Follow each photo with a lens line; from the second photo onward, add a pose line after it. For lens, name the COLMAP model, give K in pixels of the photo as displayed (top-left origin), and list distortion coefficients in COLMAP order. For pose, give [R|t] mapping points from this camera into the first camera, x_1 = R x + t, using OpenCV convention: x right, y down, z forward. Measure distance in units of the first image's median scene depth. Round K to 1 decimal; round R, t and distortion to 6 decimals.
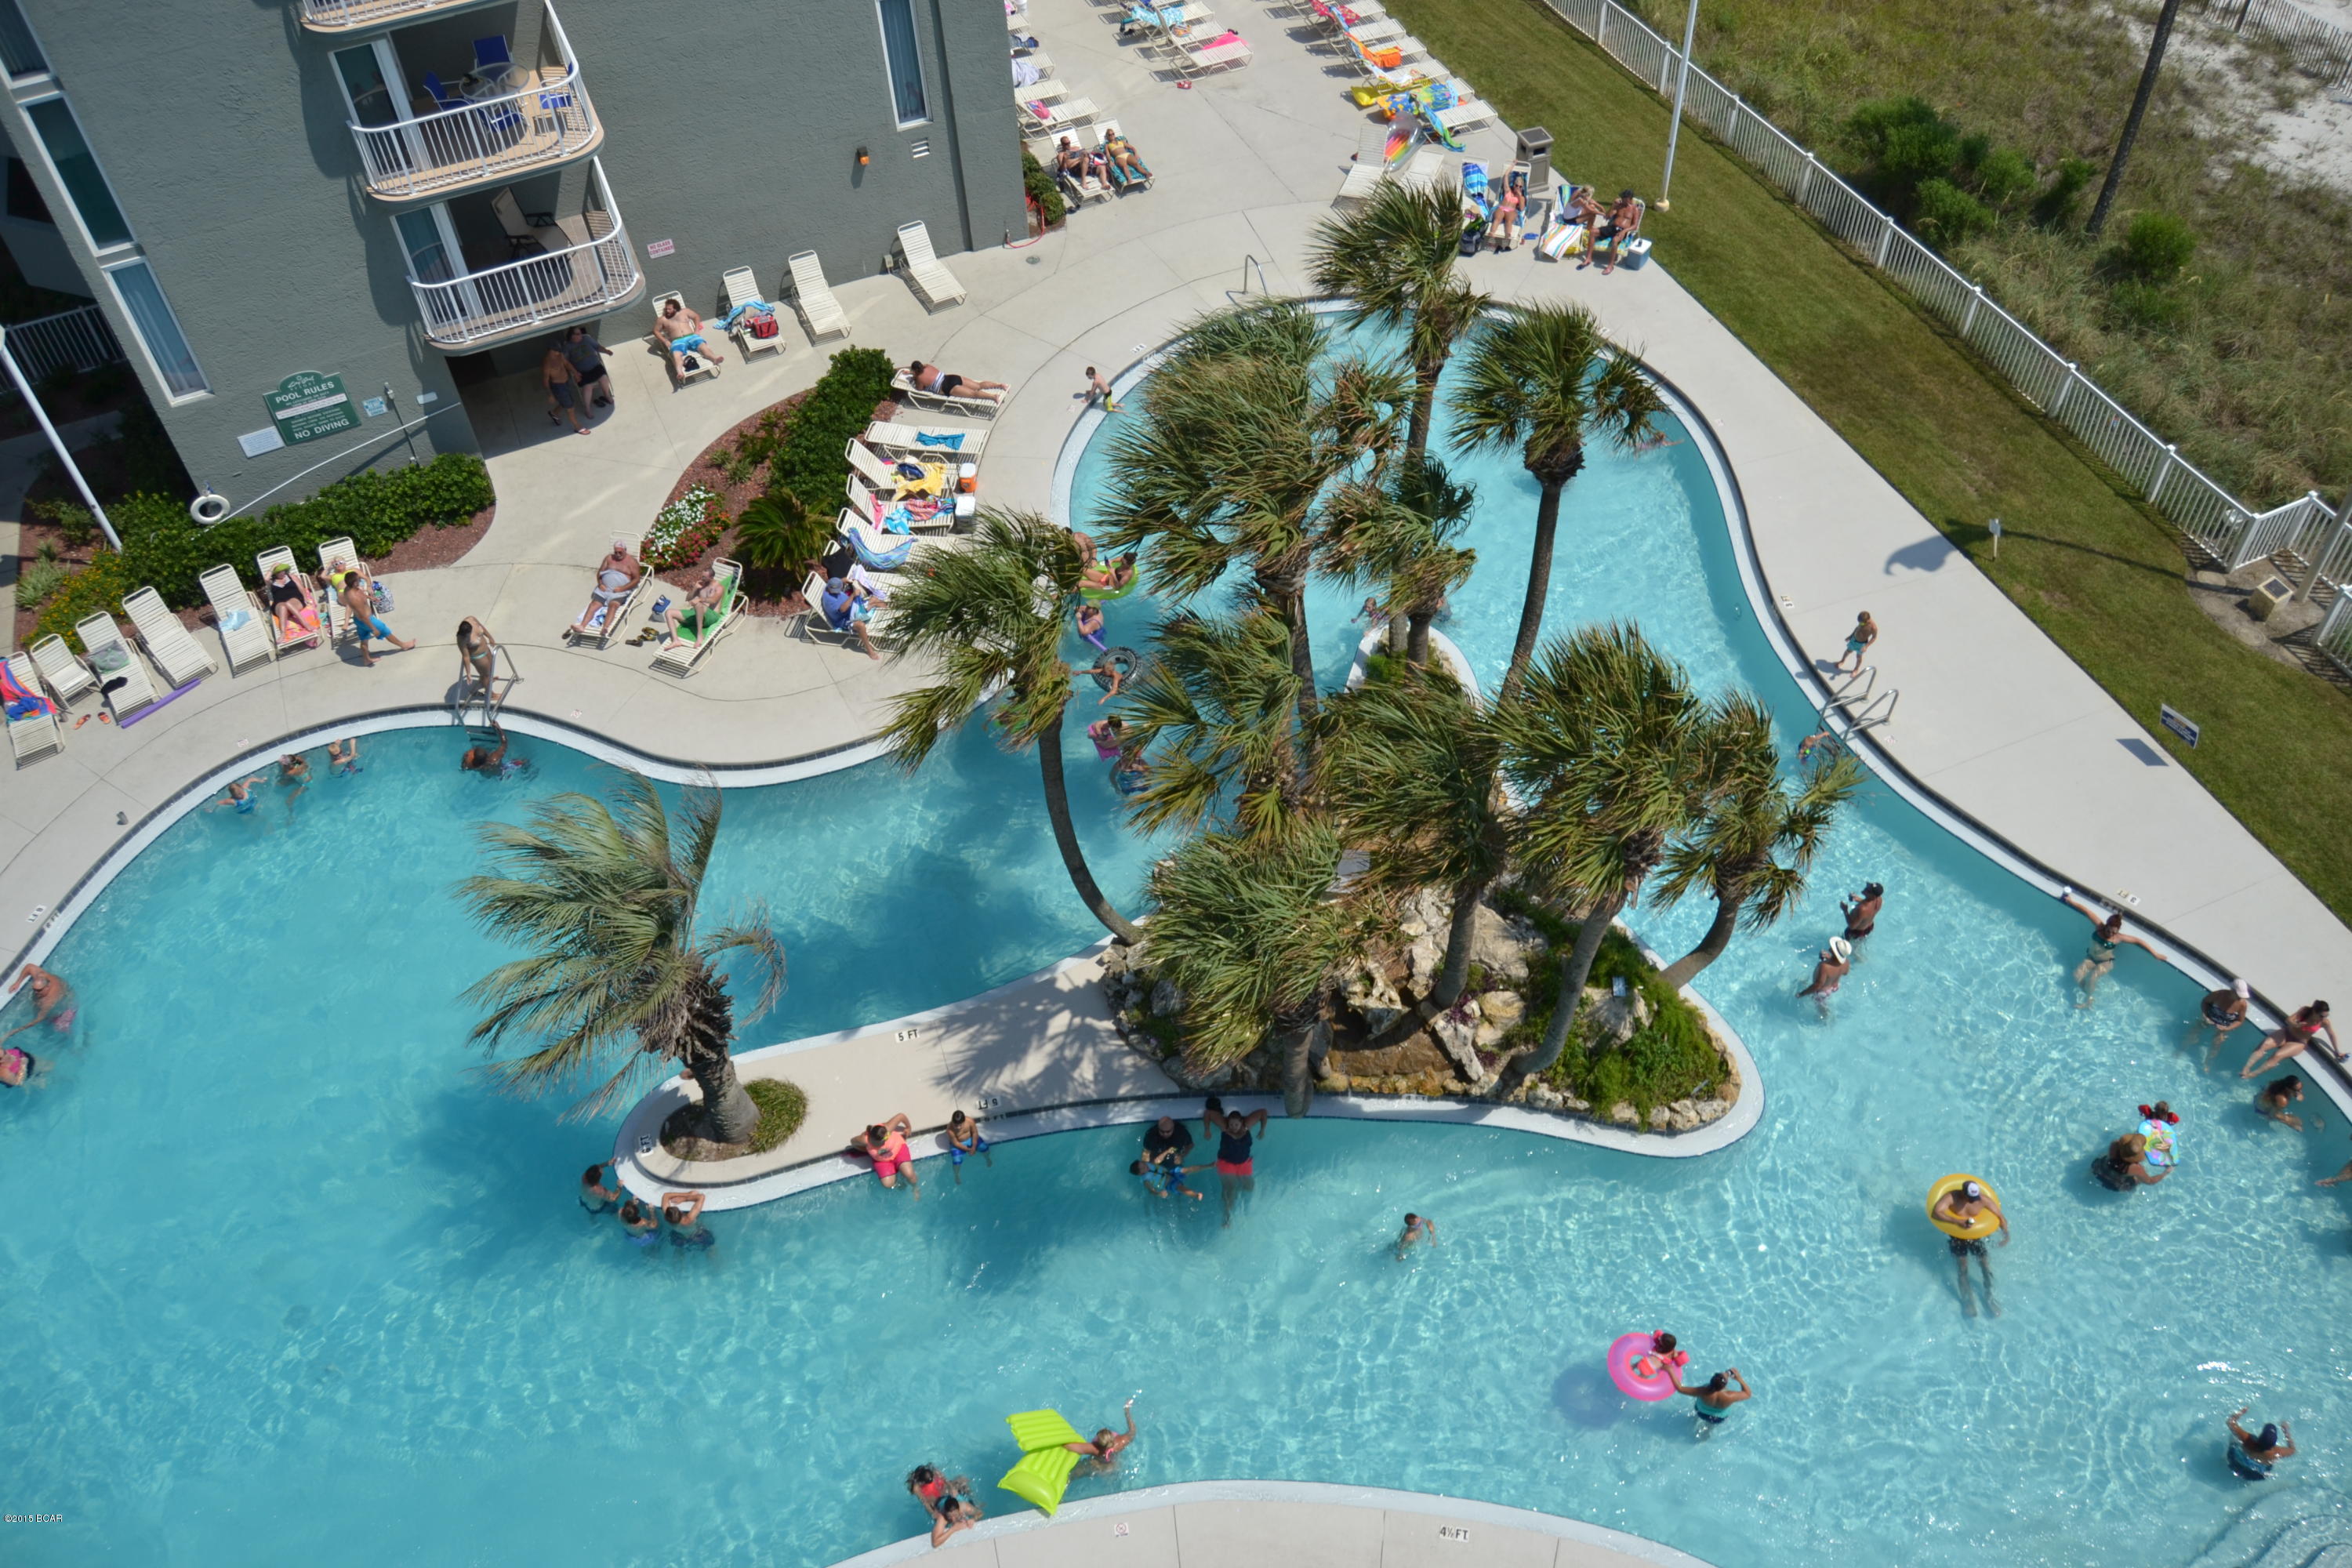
lens RADIAL K [[1853.0, 0, 1176.0], [0, 1853.0, 784.0], [0, 0, 1]] dist [-0.085793, 0.042117]
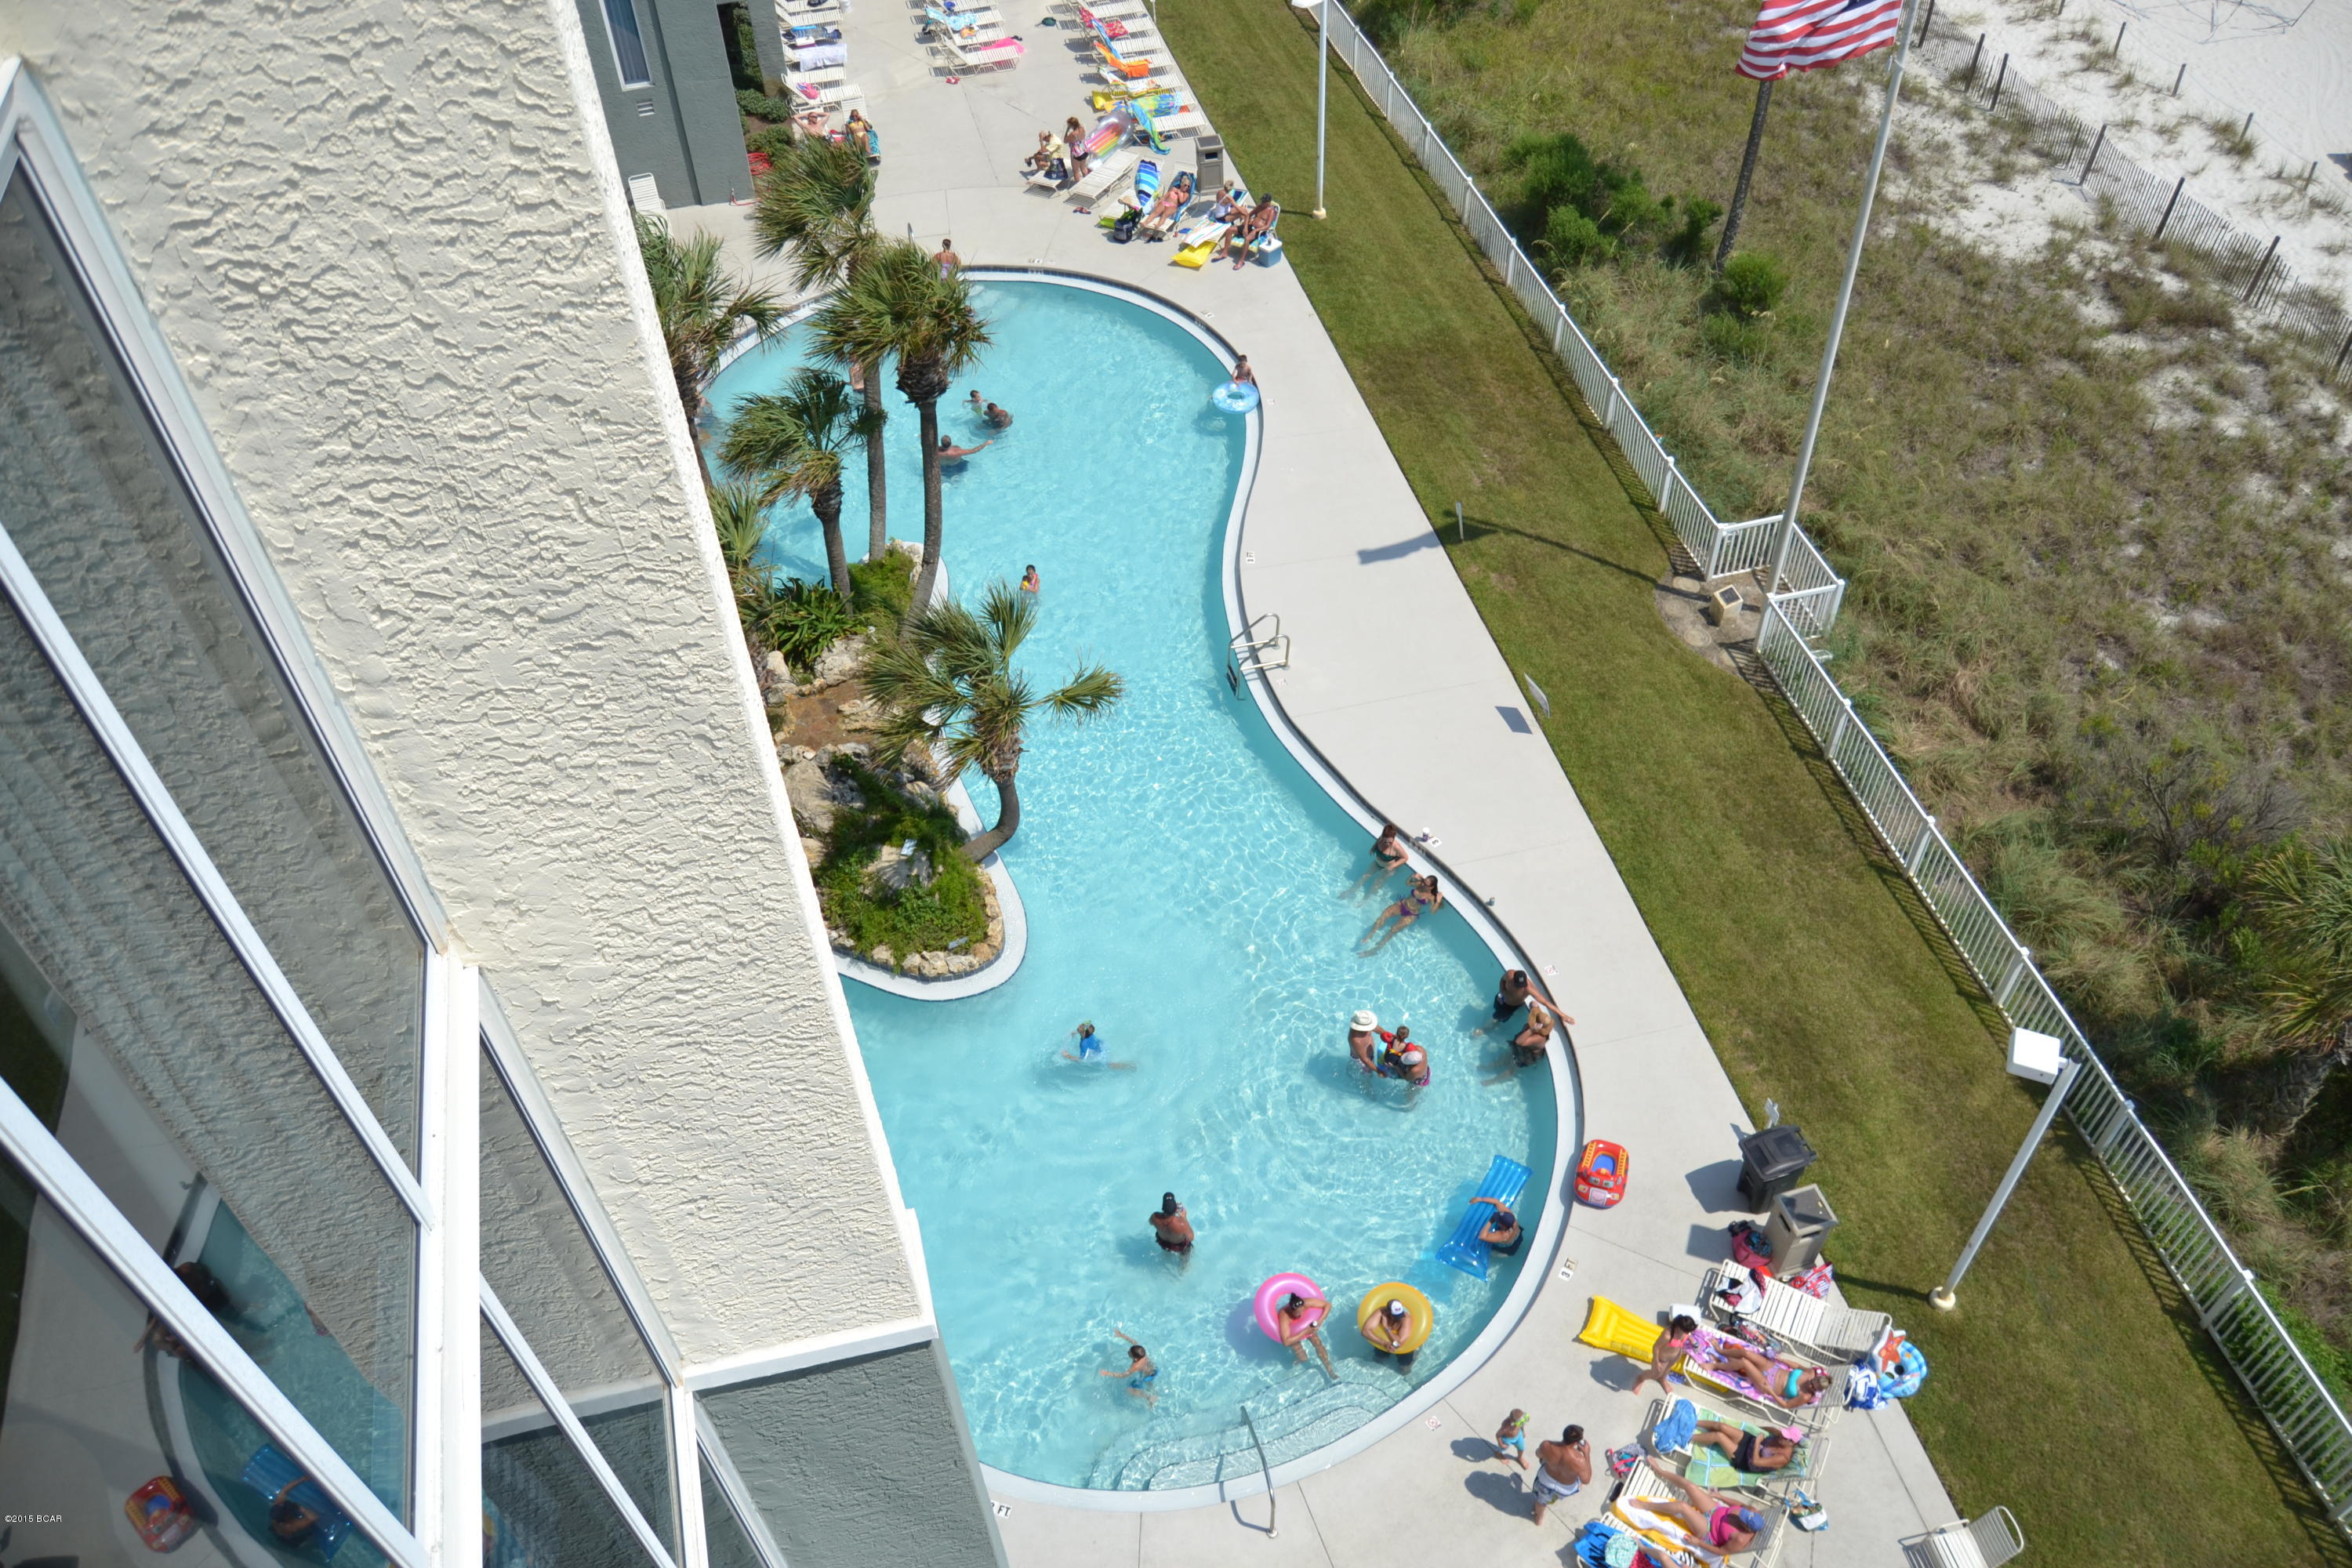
lens RADIAL K [[1853.0, 0, 1176.0], [0, 1853.0, 784.0], [0, 0, 1]] dist [-0.085793, 0.042117]
pose [[0.987177, 0.121079, -0.104025, 0.342033], [-0.124464, 0.991866, -0.026665, 0.054813], [0.099950, 0.039271, 0.994217, -0.066005]]
